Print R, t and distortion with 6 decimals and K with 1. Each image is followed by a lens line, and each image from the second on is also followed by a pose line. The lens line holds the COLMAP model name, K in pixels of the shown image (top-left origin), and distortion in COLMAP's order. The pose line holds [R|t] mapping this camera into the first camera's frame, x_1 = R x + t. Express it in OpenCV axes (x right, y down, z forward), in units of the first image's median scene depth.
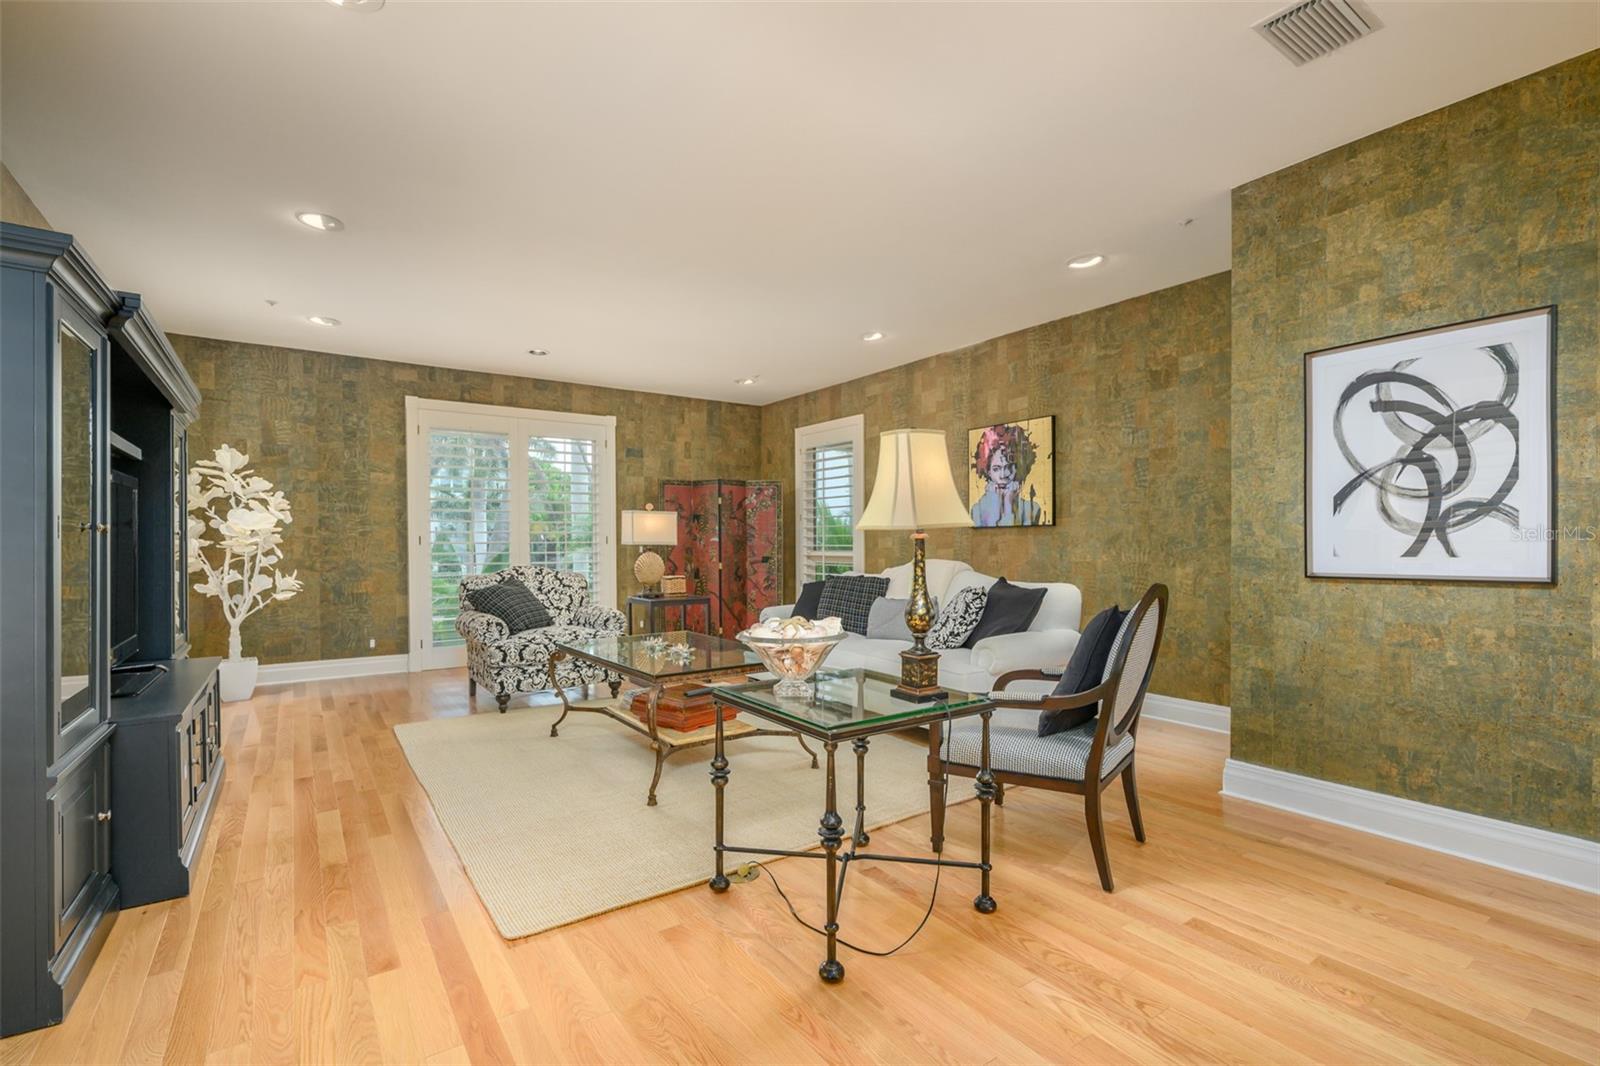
lens RADIAL K [[721.1, 0, 808.0], [0, 721.1, 544.4], [0, 0, 1]] dist [0.005068, -0.000943]
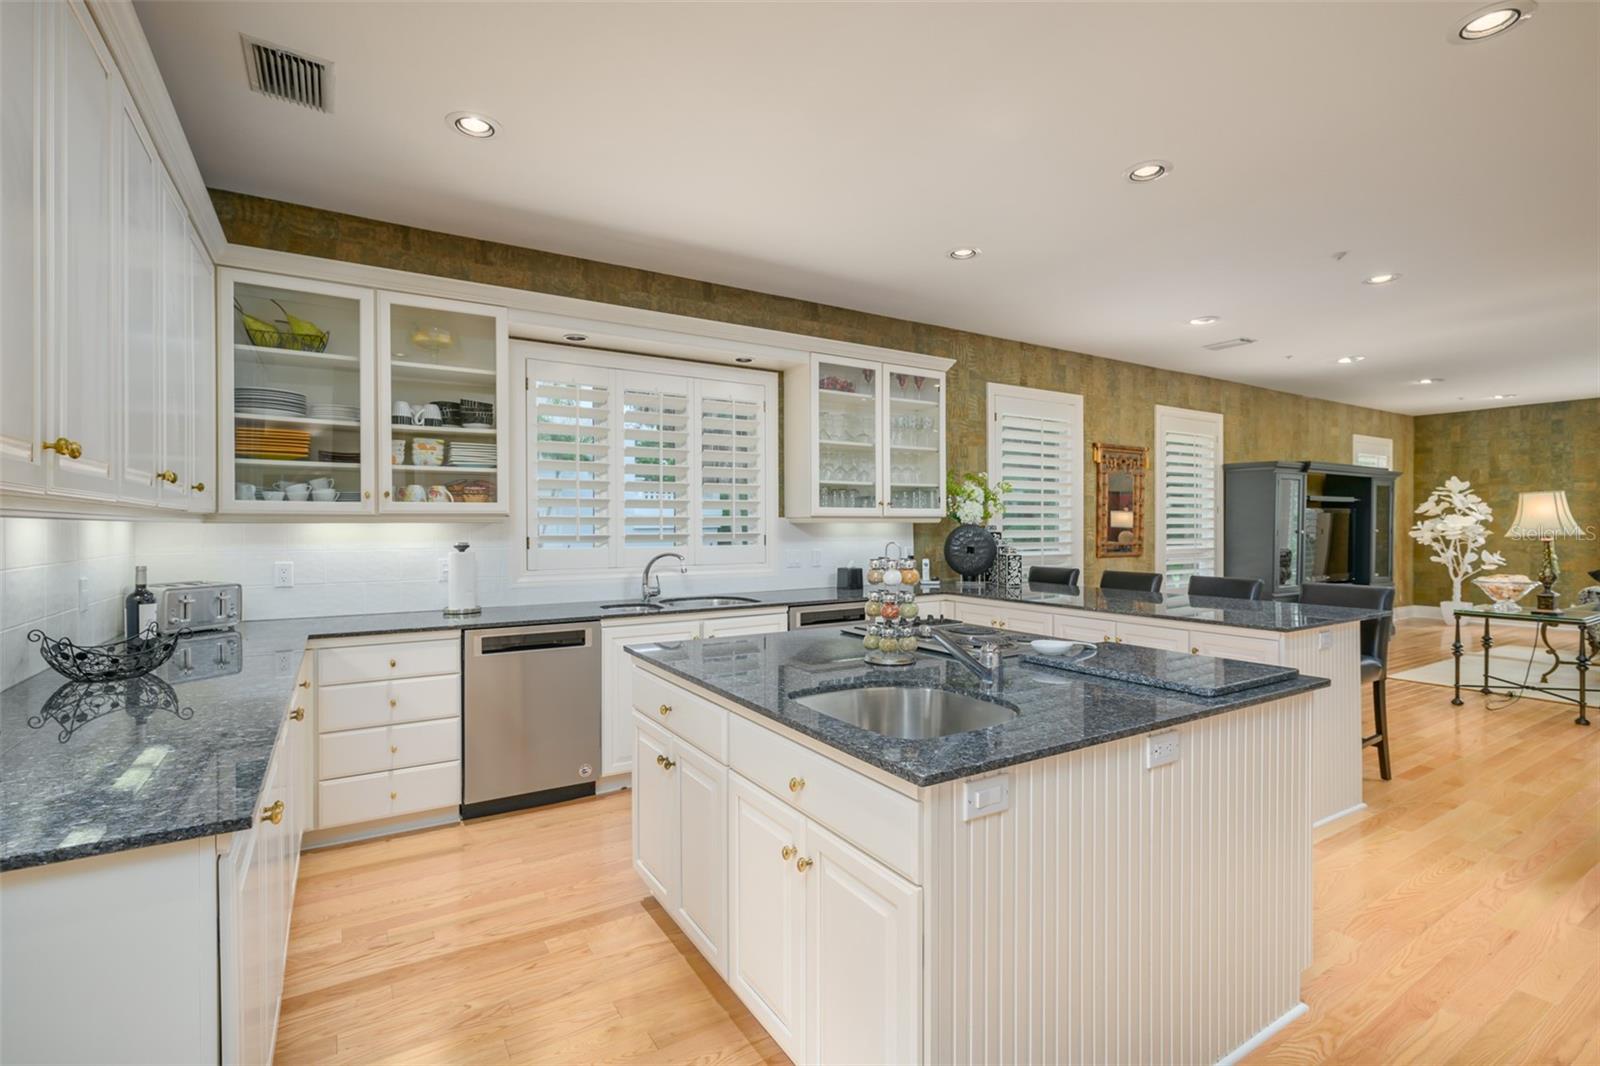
lens RADIAL K [[721.1, 0, 788.6], [0, 721.1, 538.0], [0, 0, 1]] dist [0.005068, -0.000943]
pose [[-0.070498, 0.018524, -0.997340, 0.960382], [-0.000892, 0.999826, 0.018633, -0.021233], [0.997512, 0.002204, -0.070469, -0.430016]]
